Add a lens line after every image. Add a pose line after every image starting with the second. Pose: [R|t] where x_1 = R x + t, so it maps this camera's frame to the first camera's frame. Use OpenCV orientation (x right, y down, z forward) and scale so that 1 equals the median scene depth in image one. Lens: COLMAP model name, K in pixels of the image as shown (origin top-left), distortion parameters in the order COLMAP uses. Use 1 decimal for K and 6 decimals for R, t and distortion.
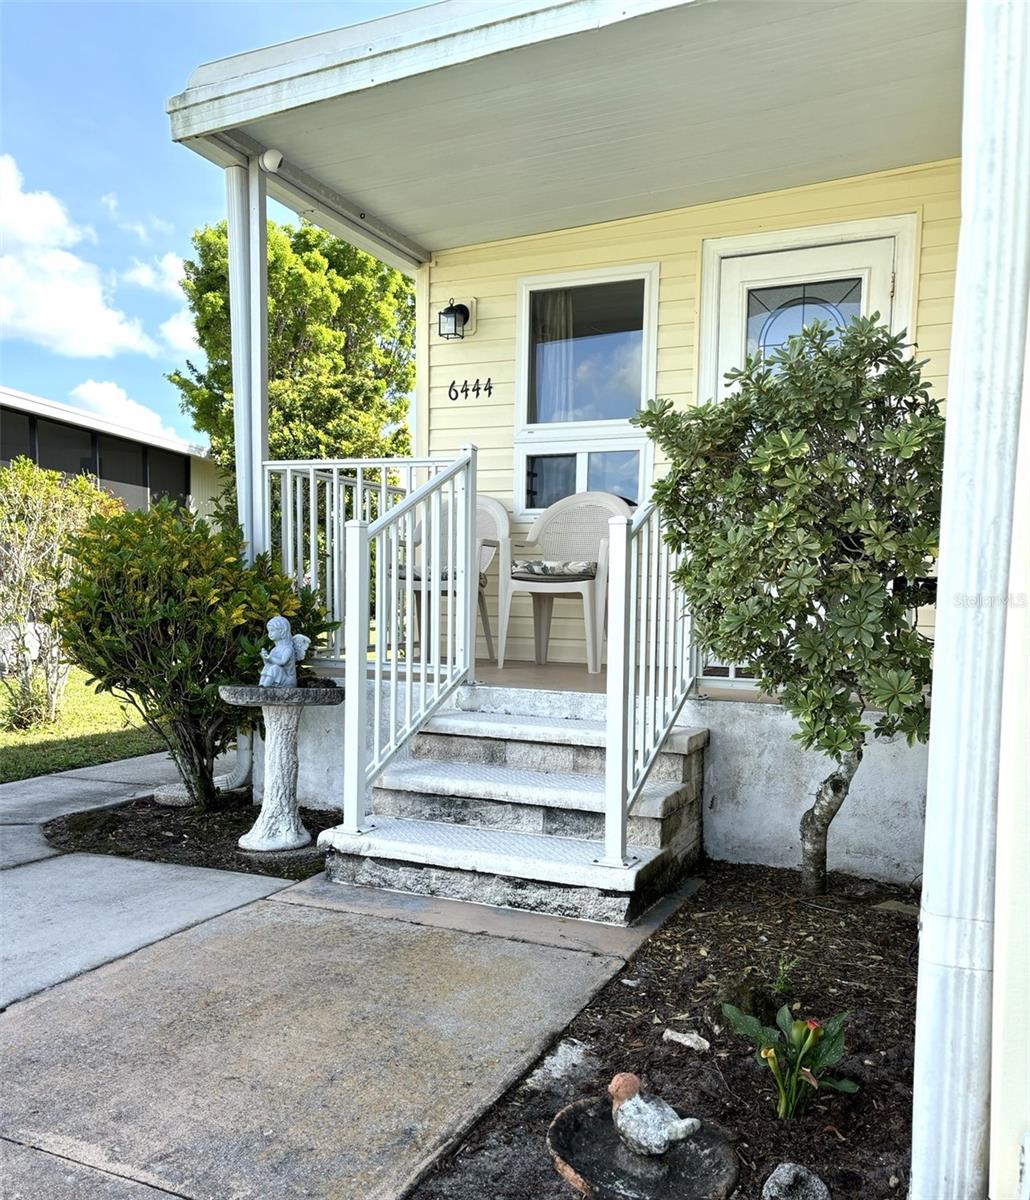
lens RADIAL K [[1040.8, 0, 519.0], [0, 1040.8, 666.4], [0, 0, 1]] dist [0.041153, -0.012306]
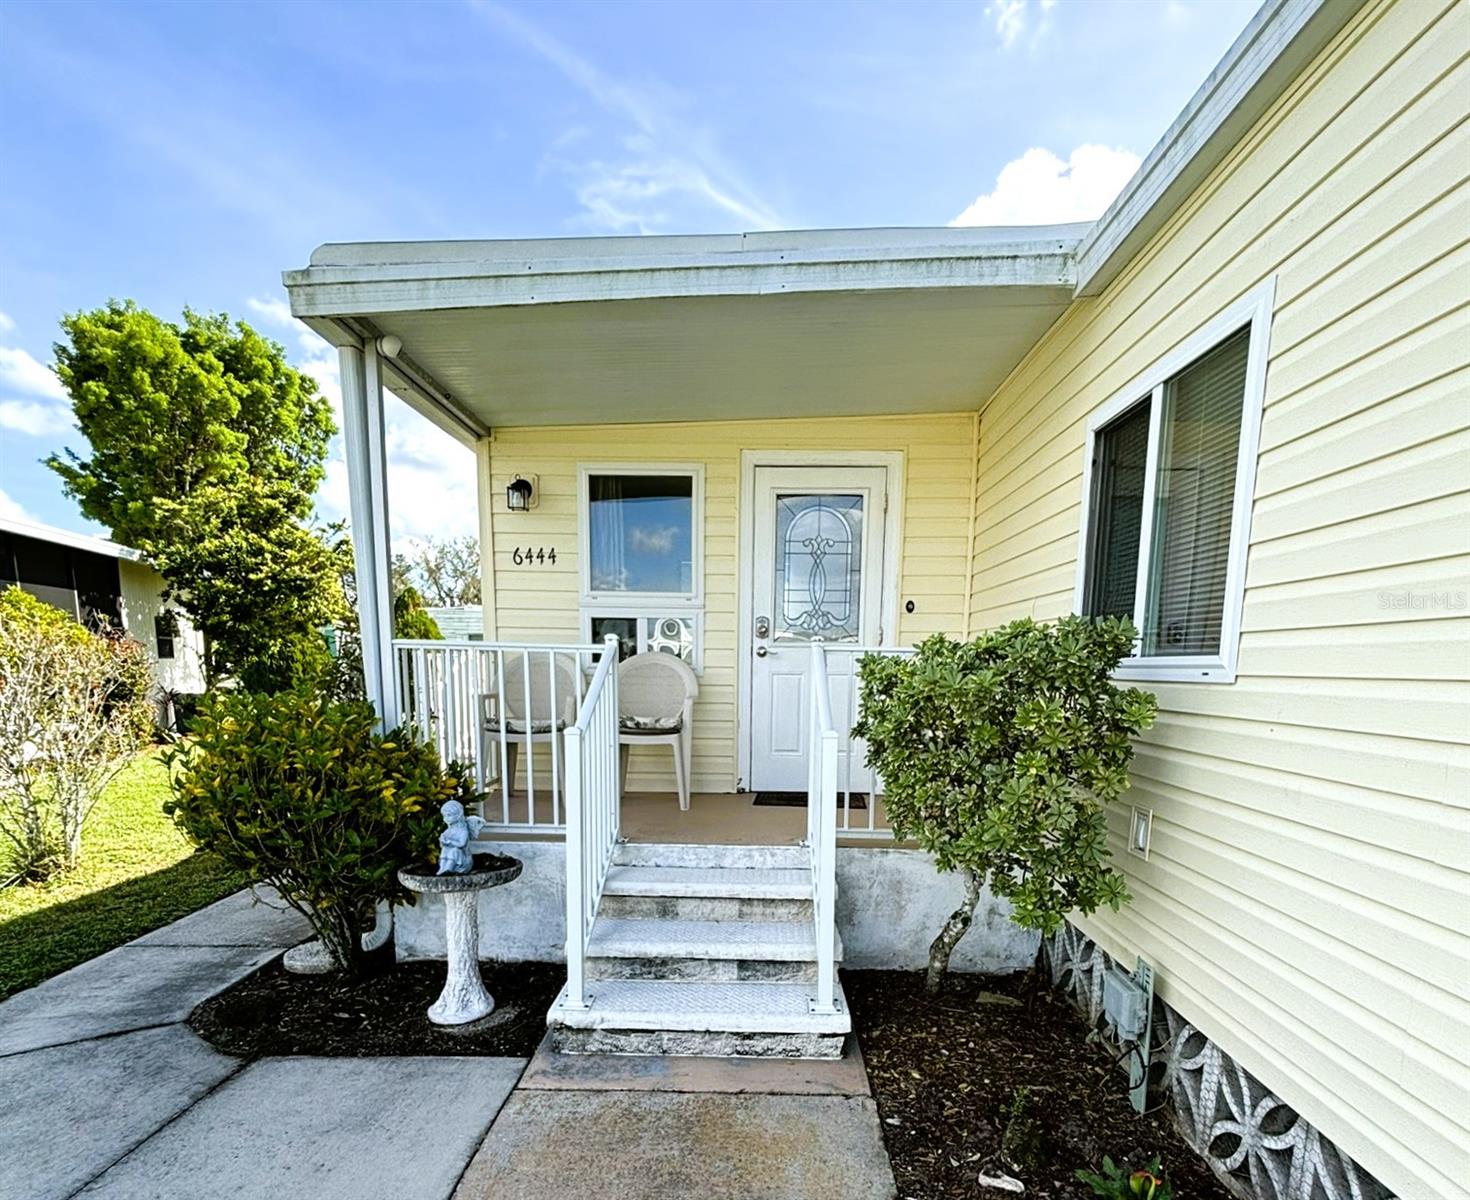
lens RADIAL K [[799.3, 0, 740.9], [0, 799.3, 774.4], [0, 0, 1]] dist [0.004390, 0.003355]
pose [[0.922065, -0.060999, 0.382198, -0.197375], [0.033679, 0.996402, 0.077773, -0.094063], [-0.385567, -0.058840, 0.920802, 0.104372]]
